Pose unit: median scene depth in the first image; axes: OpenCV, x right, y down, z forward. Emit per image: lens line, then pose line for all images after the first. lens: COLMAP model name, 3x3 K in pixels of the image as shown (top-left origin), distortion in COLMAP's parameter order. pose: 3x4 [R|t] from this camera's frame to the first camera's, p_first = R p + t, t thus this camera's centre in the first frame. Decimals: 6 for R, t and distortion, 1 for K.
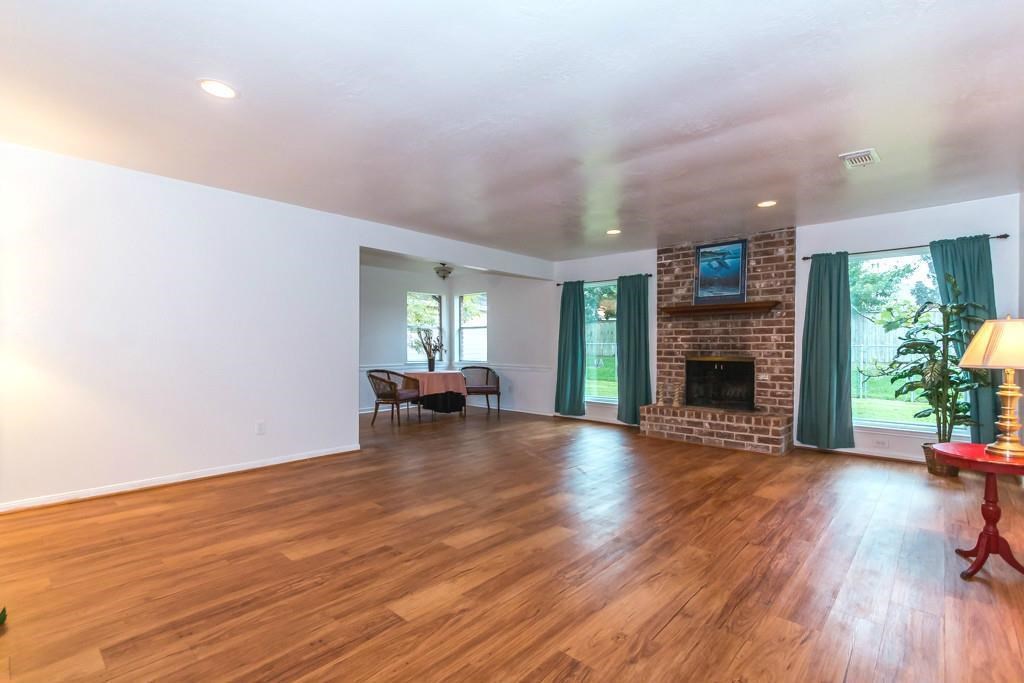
lens RADIAL K [[474.2, 0, 512.8], [0, 474.2, 344.2], [0, 0, 1]] dist [0.004194, -0.000344]
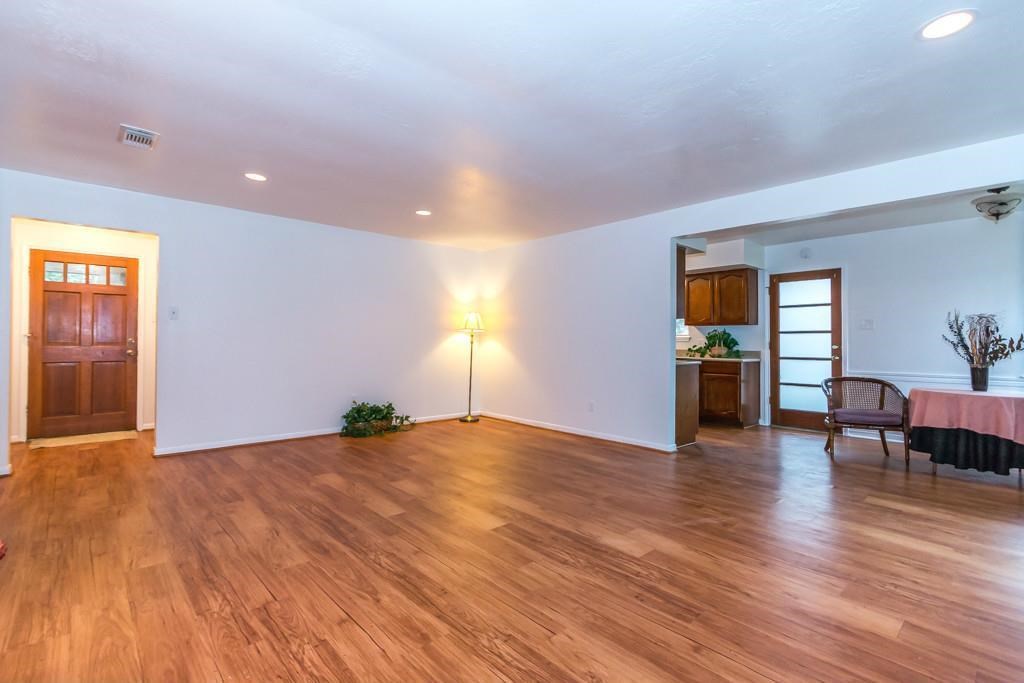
lens RADIAL K [[474.2, 0, 512.8], [0, 474.2, 338.6], [0, 0, 1]] dist [0.004194, -0.000344]
pose [[-0.094160, -0.004082, -0.995549, 1.225776], [-0.004840, 0.999982, -0.003642, 0.002612], [0.995545, 0.004475, -0.094179, 1.456625]]
